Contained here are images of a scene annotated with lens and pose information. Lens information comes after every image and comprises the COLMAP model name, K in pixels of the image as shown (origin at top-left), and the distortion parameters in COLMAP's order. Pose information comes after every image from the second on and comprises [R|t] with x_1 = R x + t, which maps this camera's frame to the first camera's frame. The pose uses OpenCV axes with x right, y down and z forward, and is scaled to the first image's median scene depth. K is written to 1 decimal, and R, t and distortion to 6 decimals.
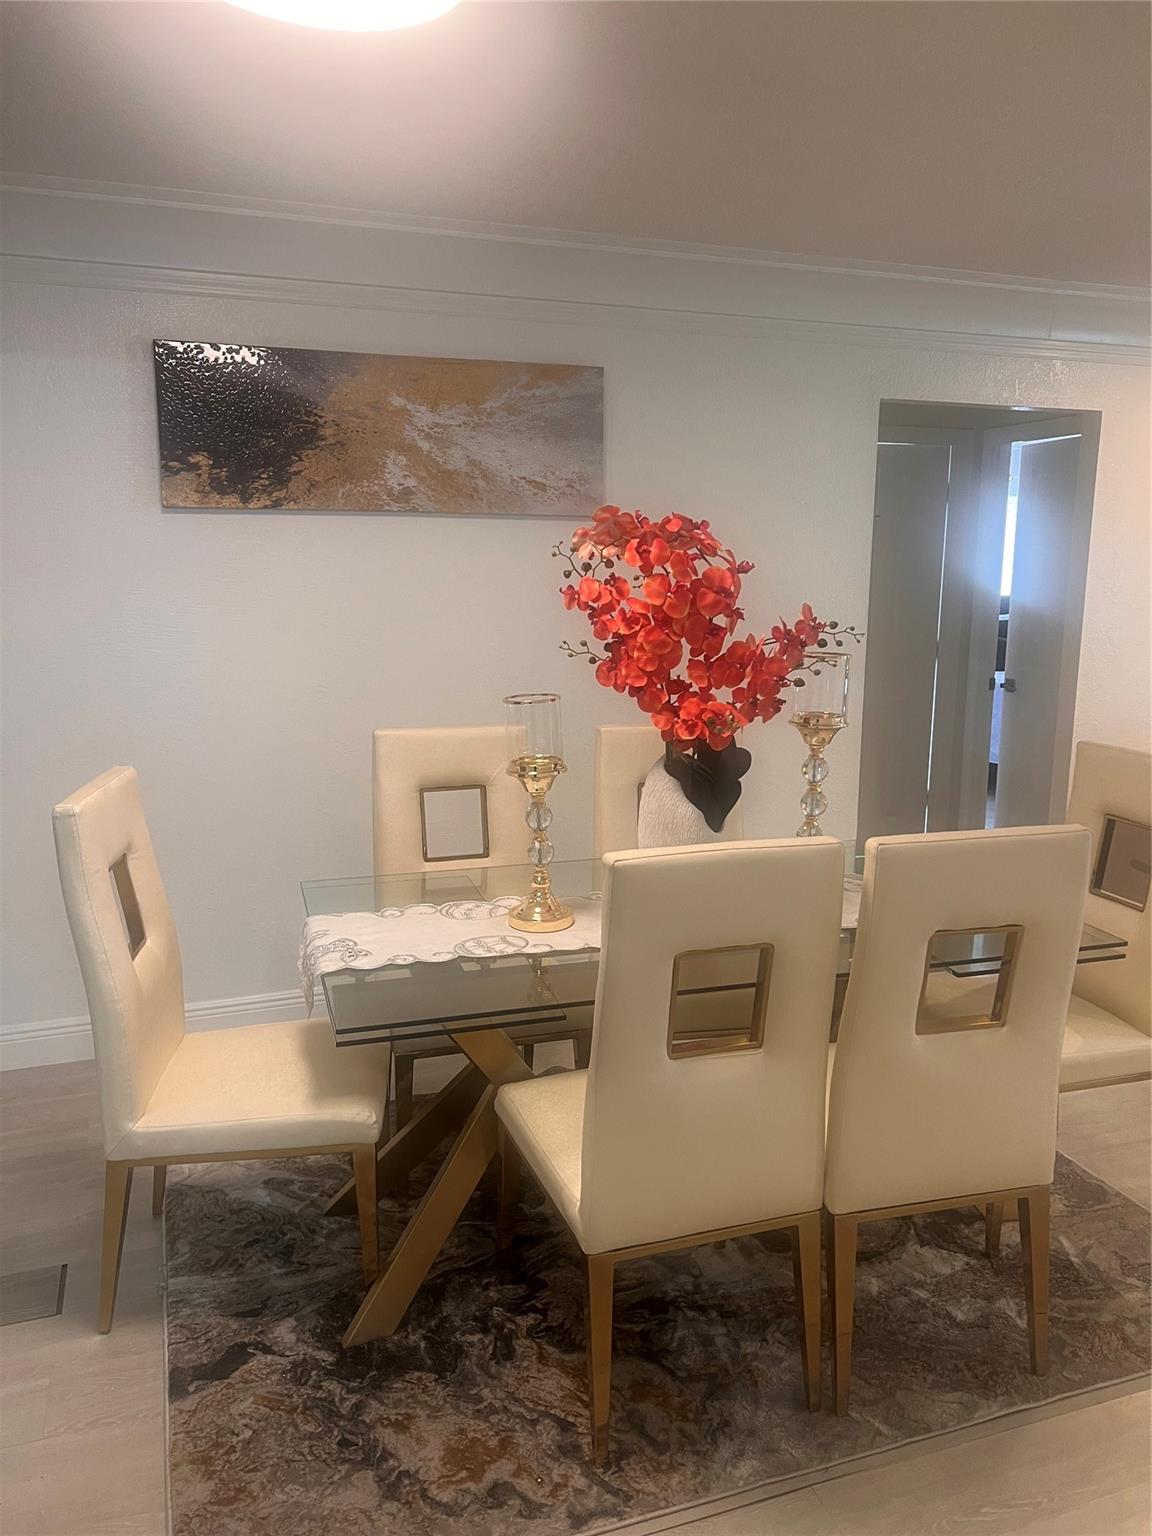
lens RADIAL K [[1164.0, 0, 581.3], [0, 1164.0, 770.6], [0, 0, 1]] dist [0.057951, -0.063457]
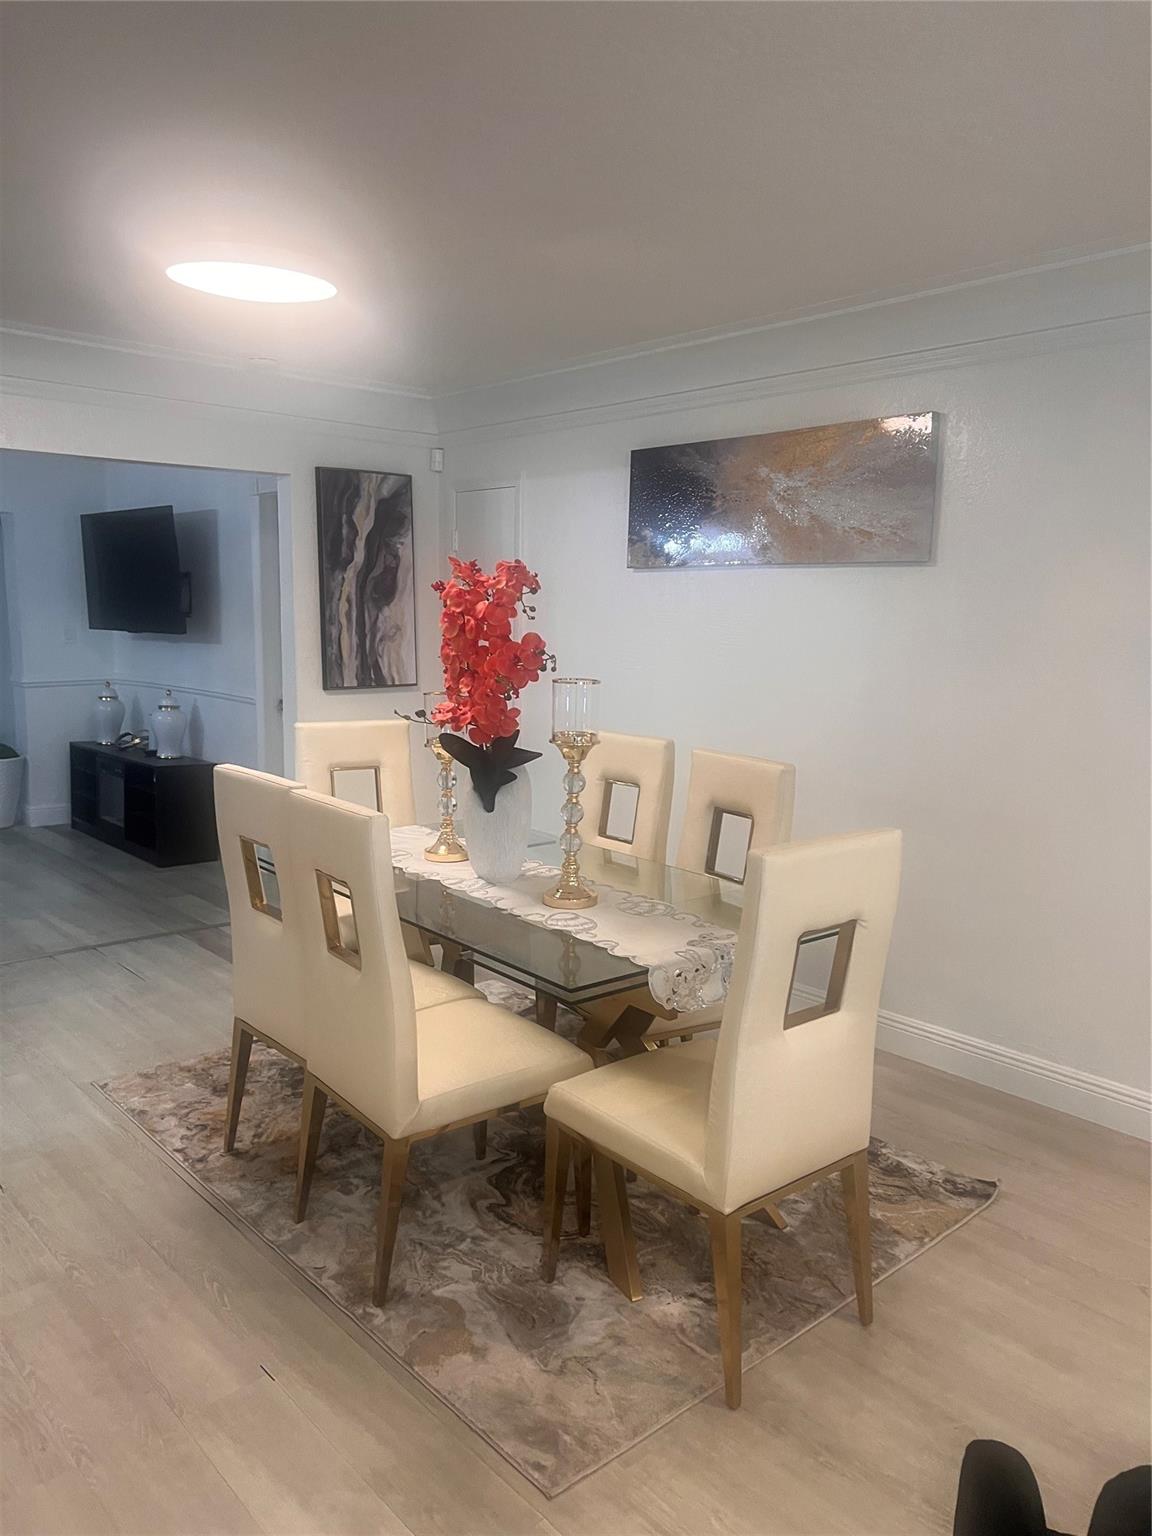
lens RADIAL K [[1164.0, 0, 567.4], [0, 1164.0, 773.9], [0, 0, 1]] dist [0.057951, -0.063457]
pose [[0.361914, 0.135753, -0.922274, 1.231996], [-0.184507, 0.980200, 0.071876, -0.089240], [0.913770, 0.144153, 0.379796, 0.568390]]
